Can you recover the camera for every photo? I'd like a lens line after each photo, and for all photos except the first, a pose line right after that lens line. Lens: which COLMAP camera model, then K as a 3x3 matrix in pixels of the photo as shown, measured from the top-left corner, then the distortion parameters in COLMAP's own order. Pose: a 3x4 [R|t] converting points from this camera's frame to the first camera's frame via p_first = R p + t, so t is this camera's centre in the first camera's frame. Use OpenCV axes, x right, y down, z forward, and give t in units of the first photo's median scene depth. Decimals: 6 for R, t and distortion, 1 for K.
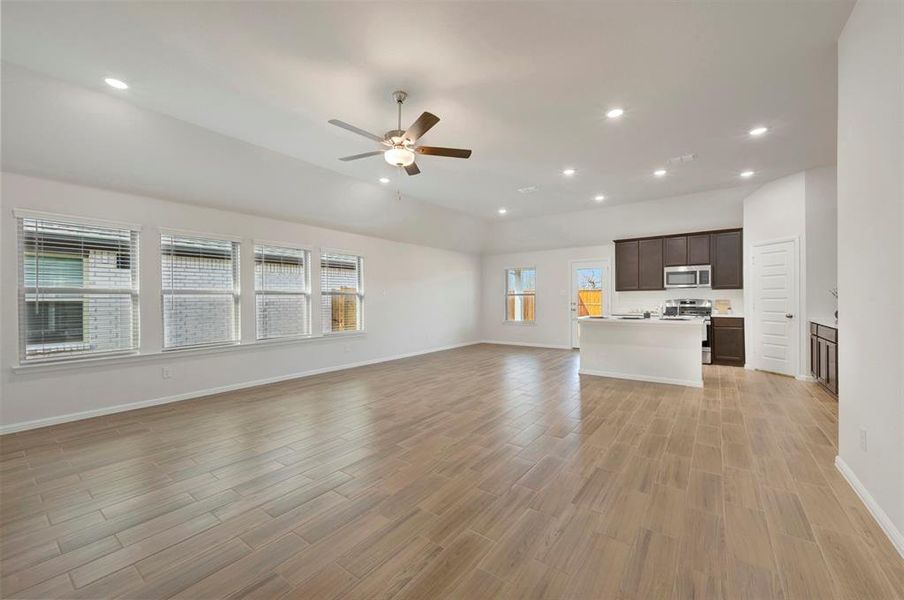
lens RADIAL K [[361.5, 0, 454.6], [0, 361.5, 295.4], [0, 0, 1]] dist [-0.001022, 0.000494]
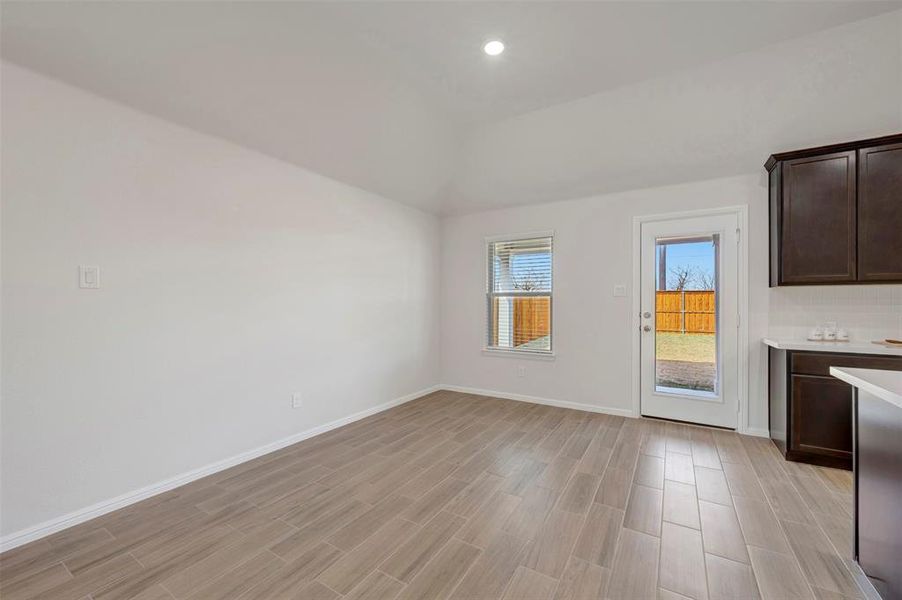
lens RADIAL K [[360.7, 0, 448.7], [0, 360.7, 298.4], [0, 0, 1]] dist [-0.001022, 0.000494]
pose [[0.996316, -0.002465, 0.085721, 0.103782], [0.001476, 0.999932, 0.011598, -0.006896], [-0.085743, -0.011429, 0.996252, 1.212317]]
